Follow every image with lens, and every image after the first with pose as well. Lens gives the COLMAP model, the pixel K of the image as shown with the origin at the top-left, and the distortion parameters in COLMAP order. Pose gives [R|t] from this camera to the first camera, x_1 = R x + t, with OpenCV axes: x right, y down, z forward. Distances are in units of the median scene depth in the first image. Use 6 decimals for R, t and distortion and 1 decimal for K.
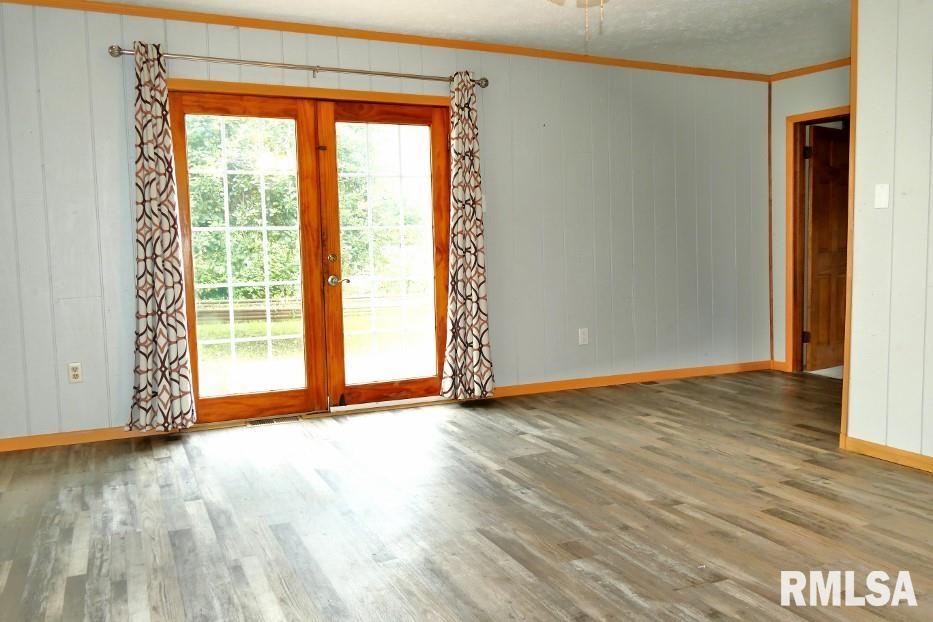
lens RADIAL K [[761.7, 0, 467.1], [0, 761.7, 309.2], [0, 0, 1]] dist [-0.006820, 0.007920]
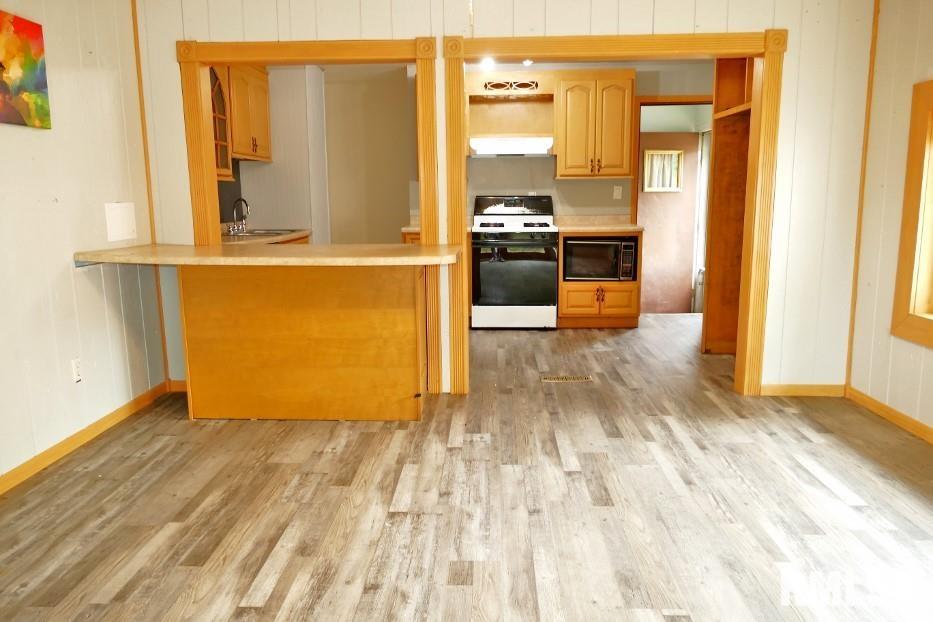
lens RADIAL K [[669.7, 0, 467.0], [0, 669.7, 309.8], [0, 0, 1]] dist [-0.005077, -0.003170]
pose [[-0.887467, -0.057323, 0.457293, -0.210061], [0.060421, 0.969199, 0.238751, -0.181697], [-0.456894, 0.239514, -0.856669, 1.585306]]
